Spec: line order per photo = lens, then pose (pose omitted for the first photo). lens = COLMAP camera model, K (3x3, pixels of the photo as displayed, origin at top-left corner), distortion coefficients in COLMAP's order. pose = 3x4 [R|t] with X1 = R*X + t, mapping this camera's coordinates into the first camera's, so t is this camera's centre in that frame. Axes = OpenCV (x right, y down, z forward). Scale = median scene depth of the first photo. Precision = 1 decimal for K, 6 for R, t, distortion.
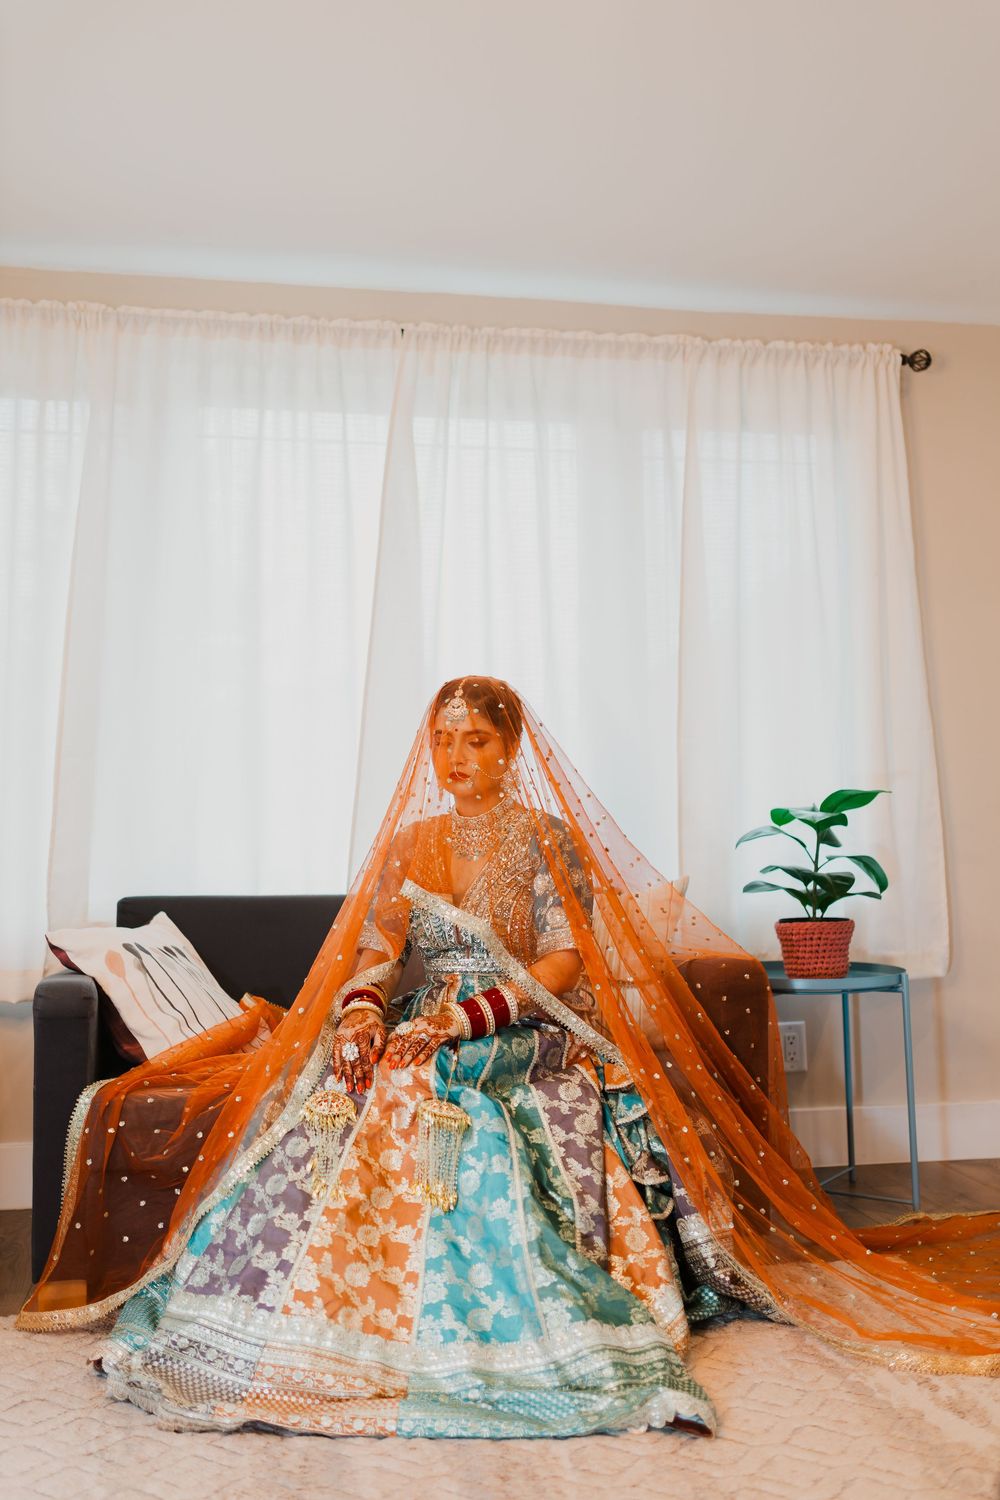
lens RADIAL K [[1474.2, 0, 495.6], [0, 1474.2, 745.7], [0, 0, 1]] dist [-0.033502, 0.000000]
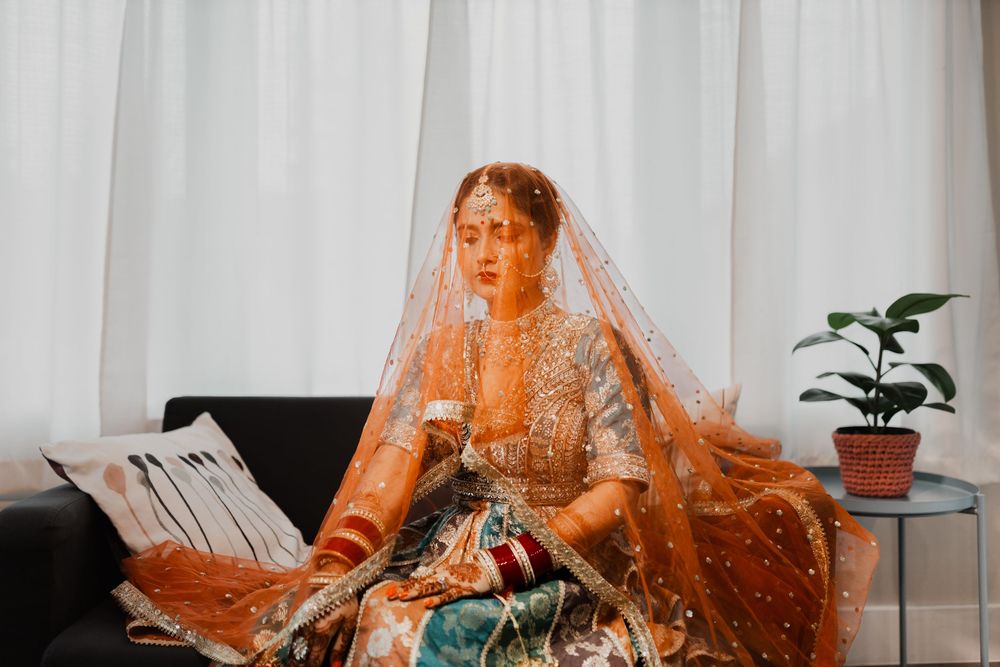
lens RADIAL K [[982.8, 0, 496.5], [0, 982.8, 336.5], [0, 0, 1]] dist [-0.033502, 0.000000]
pose [[0.995801, 0.005788, -0.091365, 0.030231], [0.000555, 0.997600, 0.069243, 0.014038], [0.091546, -0.069002, 0.993407, 0.353205]]
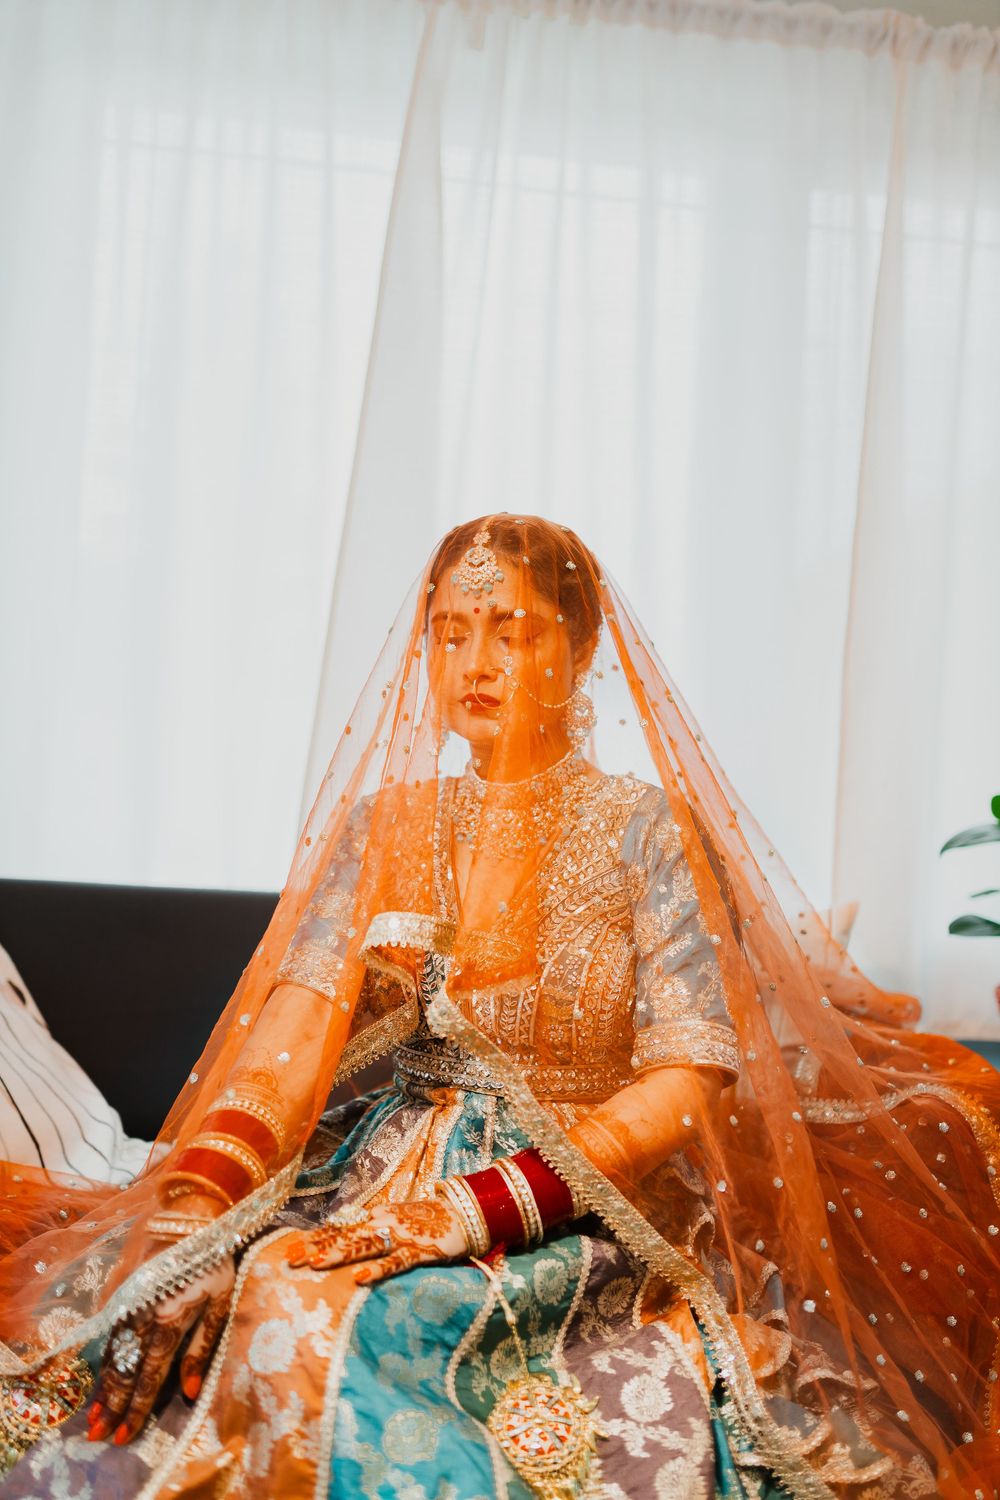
lens RADIAL K [[1474.2, 0, 497.4], [0, 1474.2, 761.2], [0, 0, 1]] dist [-0.033502, 0.000000]
pose [[0.997737, 0.059664, -0.031008, 0.000142], [-0.058397, 0.997481, 0.040272, 0.017337], [0.033333, -0.038370, 0.998707, 0.412044]]
